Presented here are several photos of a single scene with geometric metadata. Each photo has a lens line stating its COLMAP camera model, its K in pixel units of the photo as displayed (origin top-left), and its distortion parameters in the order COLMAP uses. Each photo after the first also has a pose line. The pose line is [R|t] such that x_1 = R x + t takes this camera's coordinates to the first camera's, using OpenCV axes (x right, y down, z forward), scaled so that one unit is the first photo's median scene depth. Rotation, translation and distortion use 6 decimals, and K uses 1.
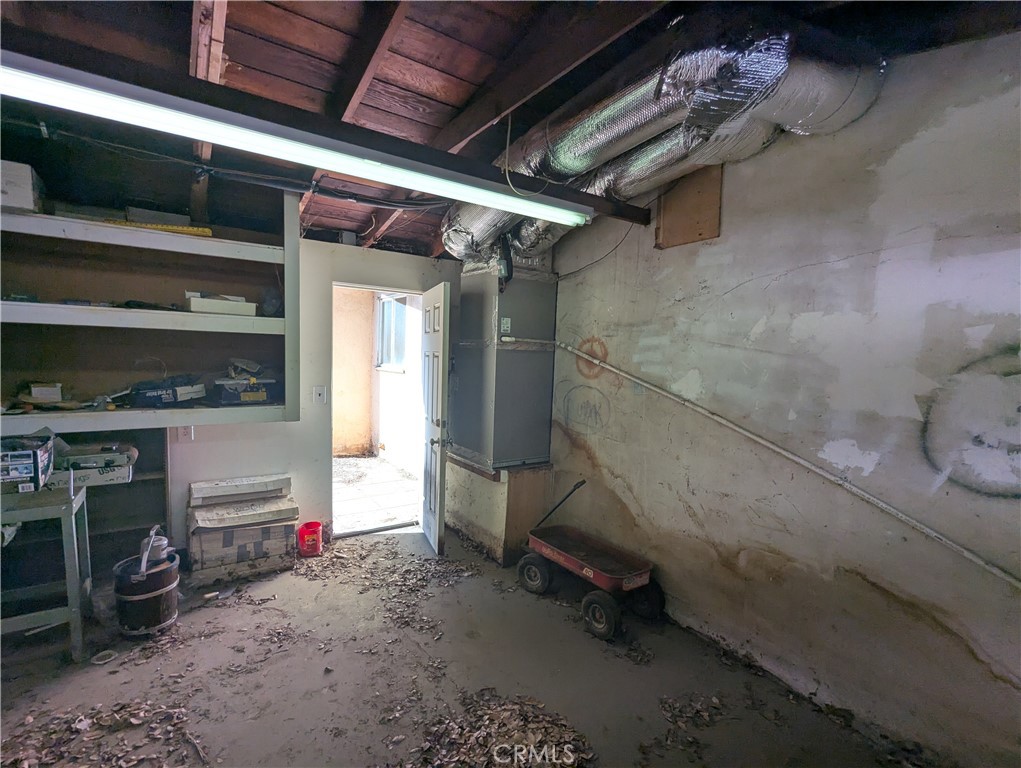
lens RADIAL K [[485.6, 0, 509.0], [0, 485.6, 388.8], [0, 0, 1]] dist [-0.001528, -0.000394]
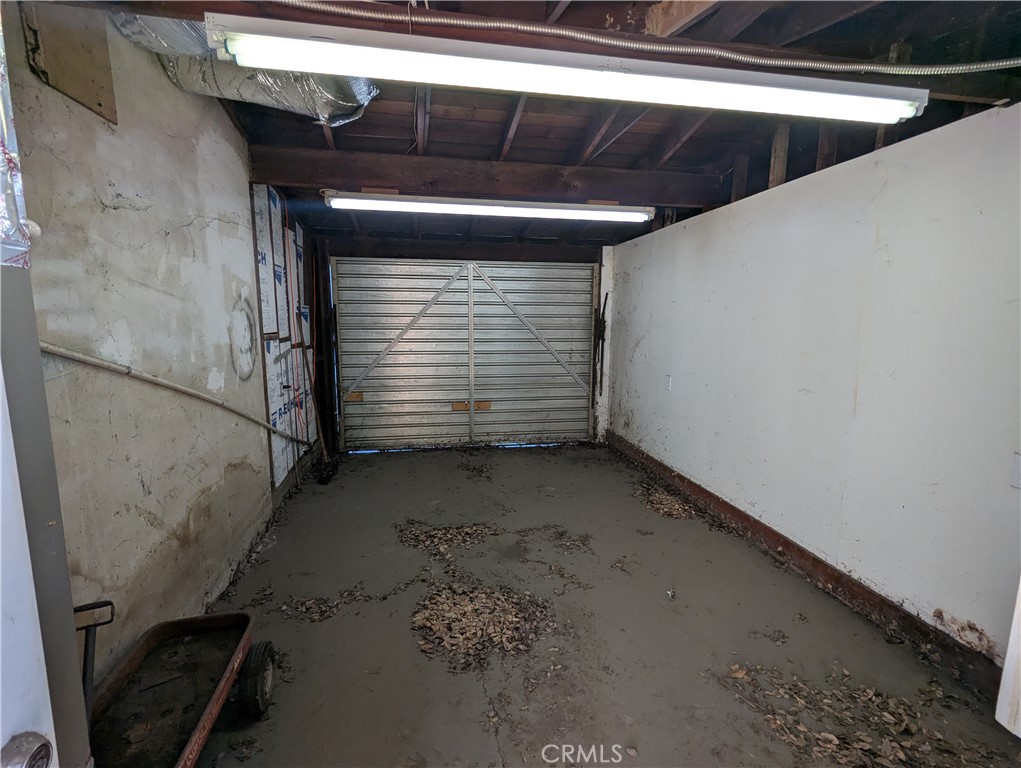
lens RADIAL K [[485.6, 0, 509.0], [0, 485.6, 388.8], [0, 0, 1]] dist [-0.001528, -0.000394]
pose [[-0.912924, -0.106378, 0.394022, -0.387367], [-0.015232, 0.973642, 0.227573, -0.109951], [-0.407845, 0.201755, -0.890482, 1.447750]]
